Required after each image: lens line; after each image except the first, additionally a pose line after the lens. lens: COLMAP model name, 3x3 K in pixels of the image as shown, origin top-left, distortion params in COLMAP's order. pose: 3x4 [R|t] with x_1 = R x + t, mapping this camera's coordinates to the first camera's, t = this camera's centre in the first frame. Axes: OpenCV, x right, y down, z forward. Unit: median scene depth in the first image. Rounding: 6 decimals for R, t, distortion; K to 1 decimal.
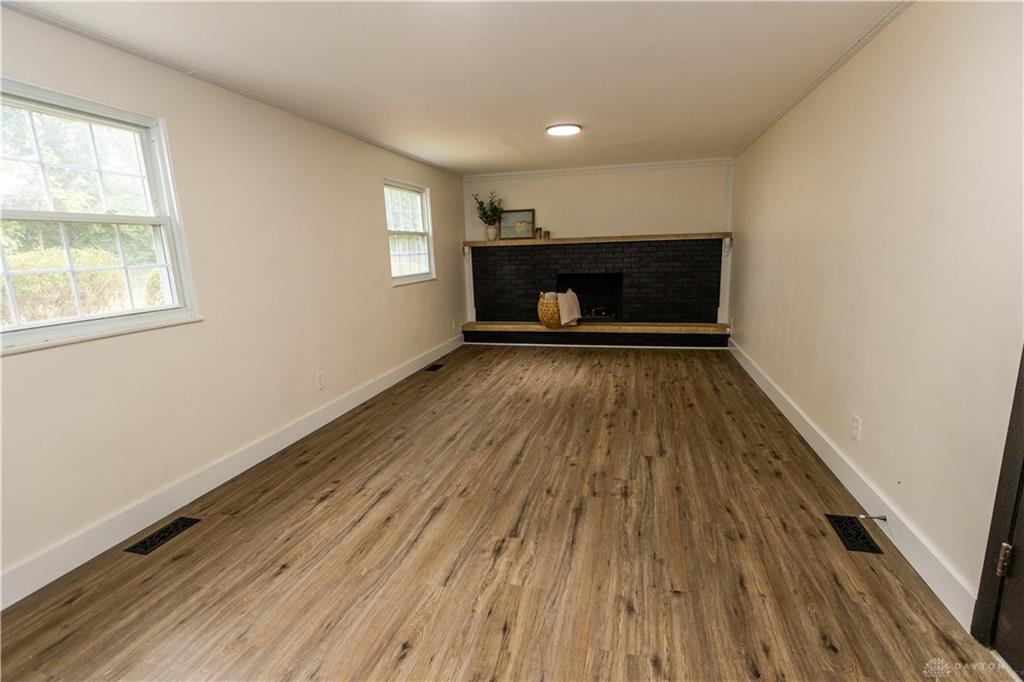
lens RADIAL K [[457.8, 0, 522.2], [0, 457.8, 343.0], [0, 0, 1]] dist [-0.002666, 0.001113]
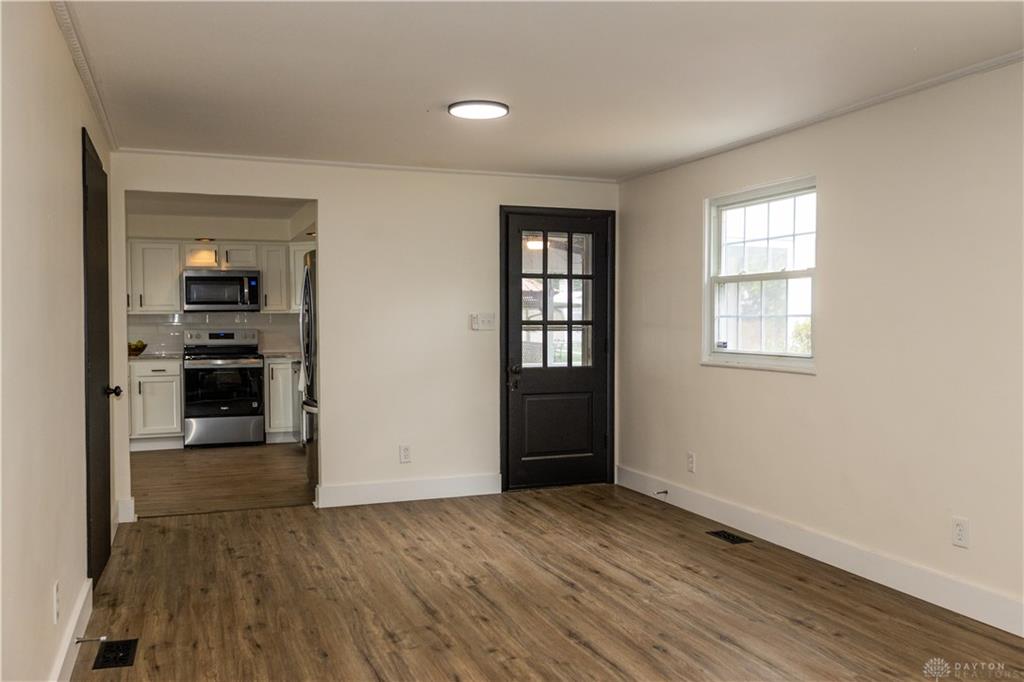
lens RADIAL K [[849.4, 0, 514.0], [0, 849.4, 339.1], [0, 0, 1]] dist [-0.001983, 0.004718]
pose [[-0.814323, 0.044925, -0.578671, 0.850779], [-0.093607, 0.973783, 0.207326, -0.447689], [0.572814, 0.222998, -0.788769, 2.125830]]
